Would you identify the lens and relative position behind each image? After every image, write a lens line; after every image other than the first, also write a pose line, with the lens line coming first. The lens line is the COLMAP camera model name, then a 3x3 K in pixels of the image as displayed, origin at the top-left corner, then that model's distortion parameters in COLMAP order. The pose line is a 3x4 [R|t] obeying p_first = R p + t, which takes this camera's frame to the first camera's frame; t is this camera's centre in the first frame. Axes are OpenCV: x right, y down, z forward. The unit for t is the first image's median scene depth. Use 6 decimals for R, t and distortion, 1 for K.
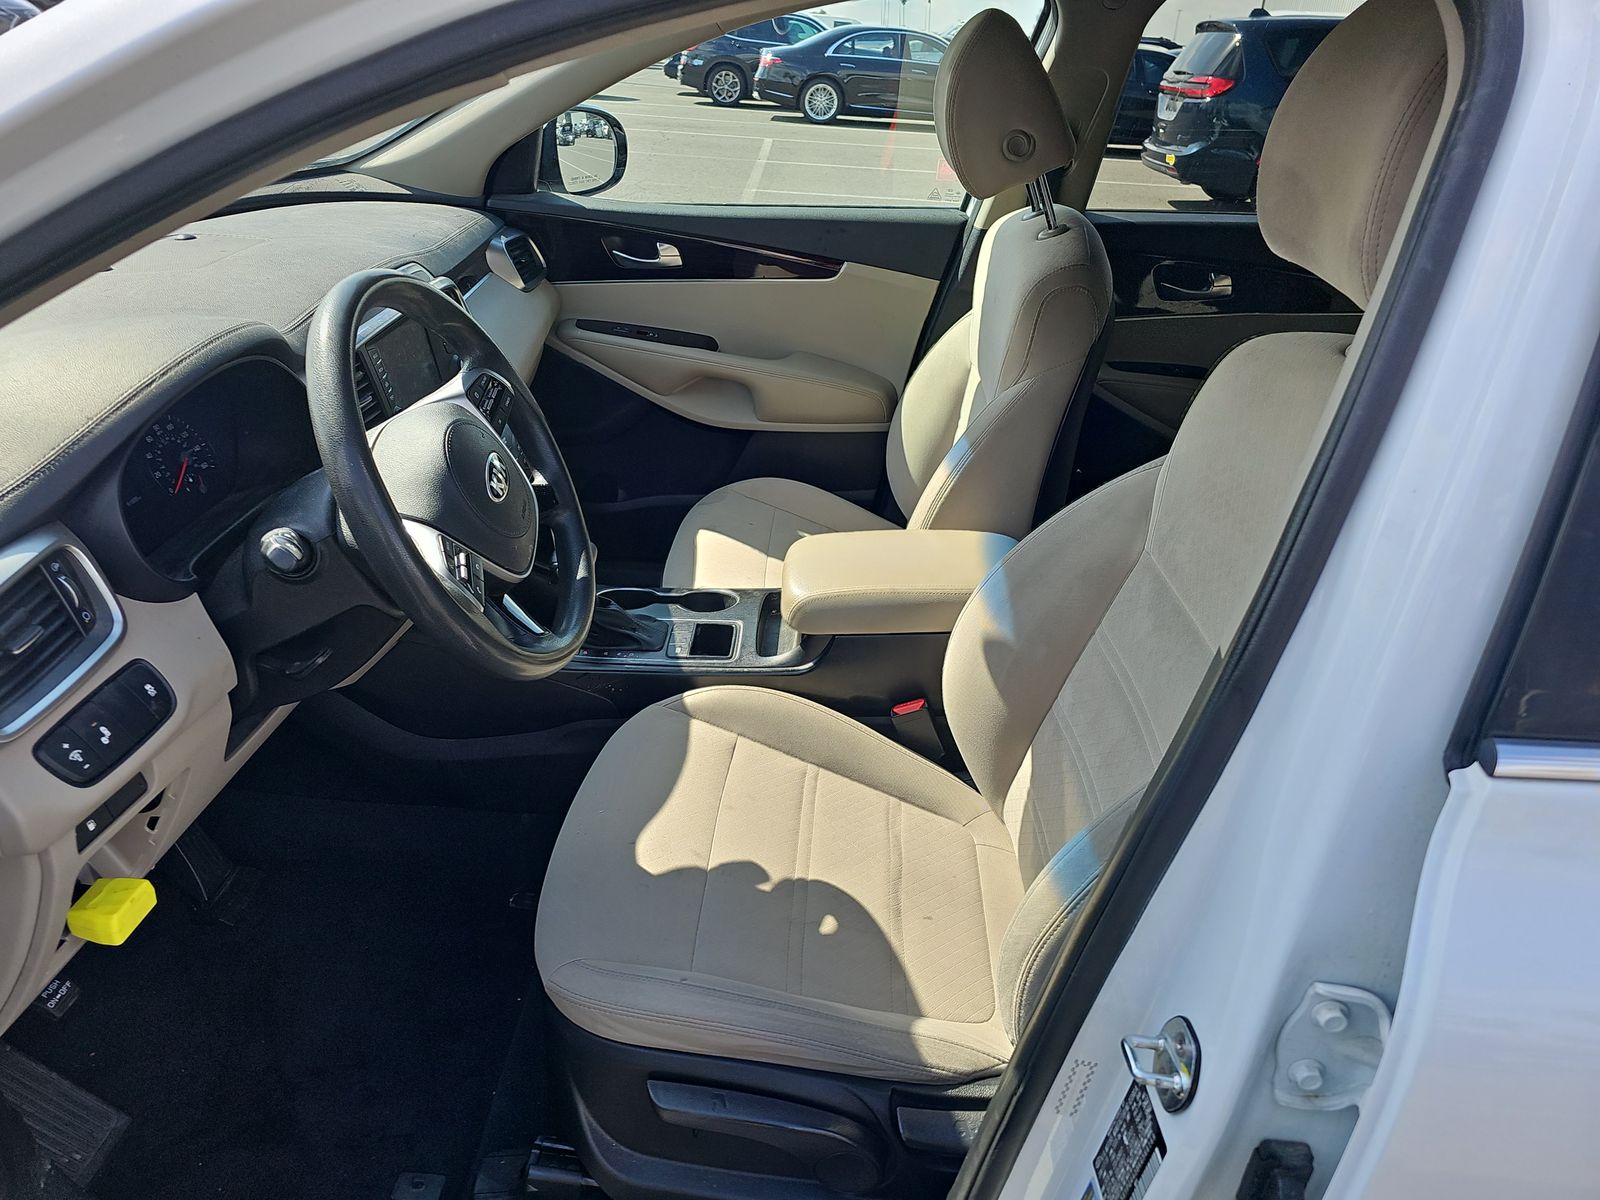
lens RADIAL K [[1137.1, 0, 793.0], [0, 1137.1, 624.9], [0, 0, 1]] dist [0.051182, -0.037320]
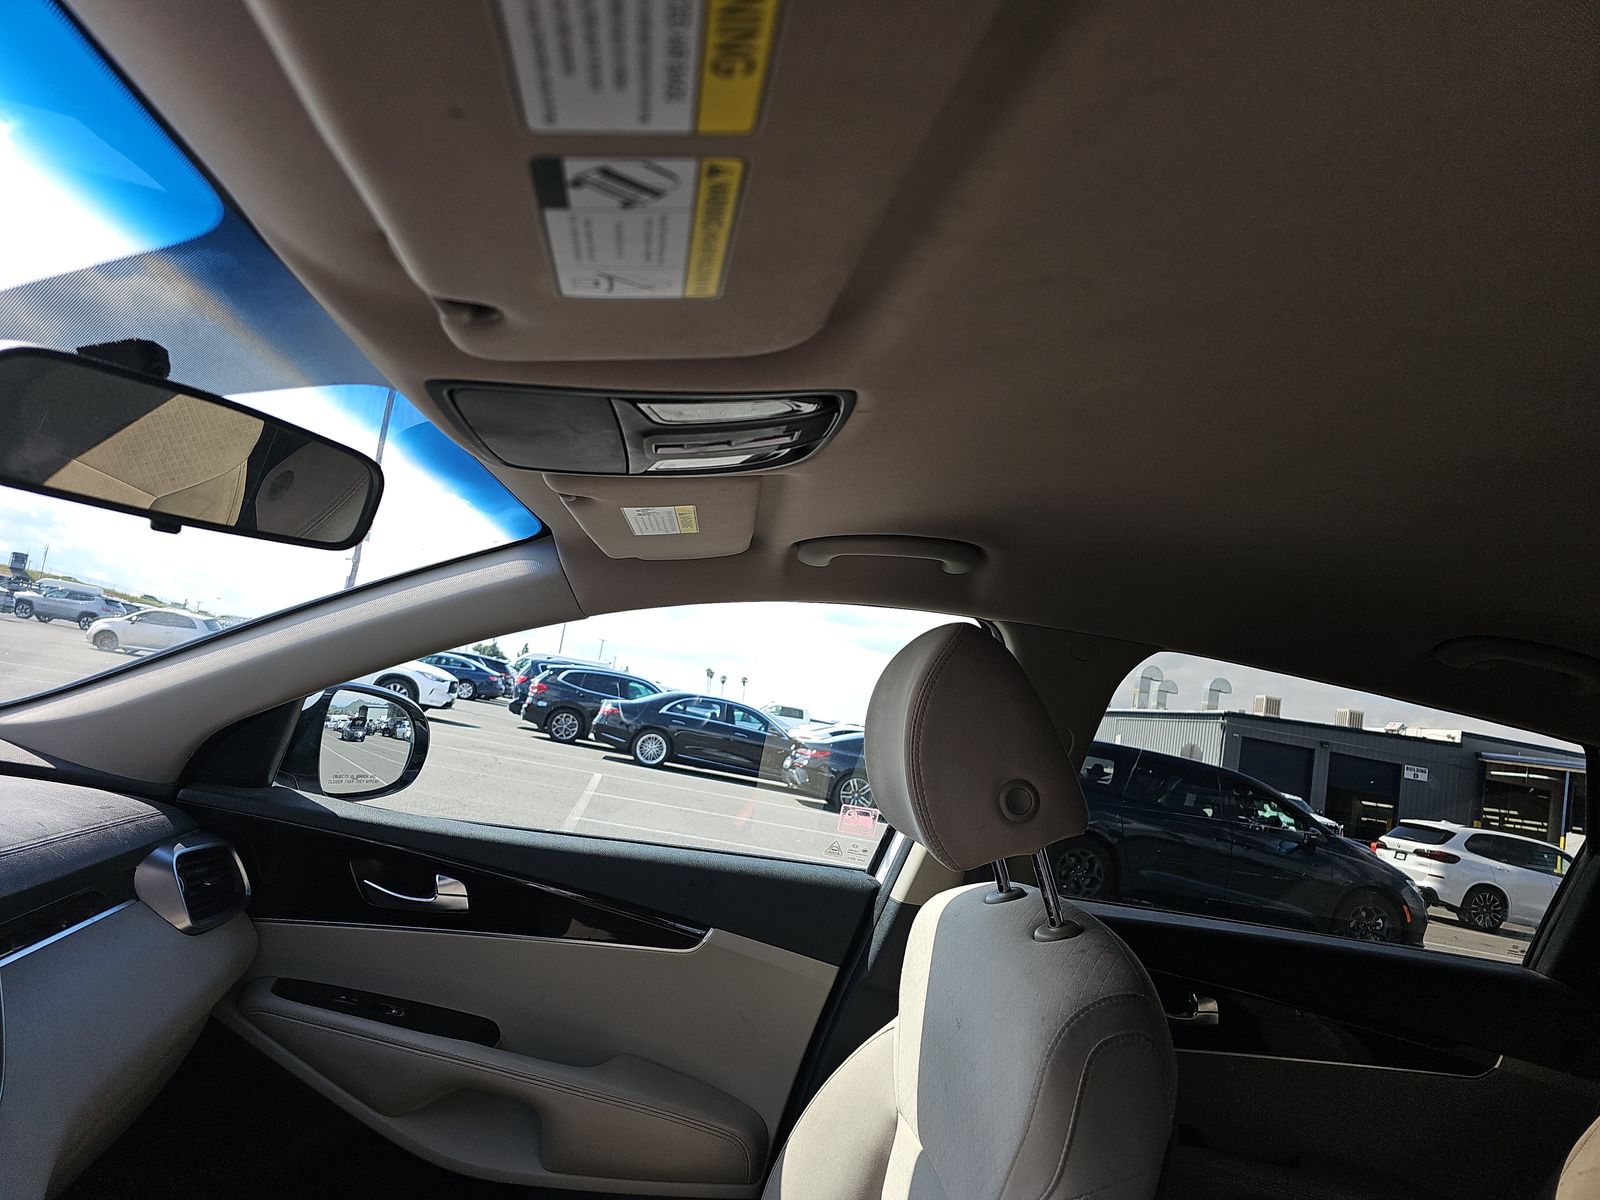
lens RADIAL K [[1075.8, 0, 806.4], [0, 1075.8, 628.0], [0, 0, 1]] dist [0.036767, -0.039935]
pose [[0.978809, 0.135965, 0.153121, -0.020275], [-0.035801, 0.849861, -0.525789, -0.118567], [-0.201620, 0.509165, 0.836720, 0.316675]]
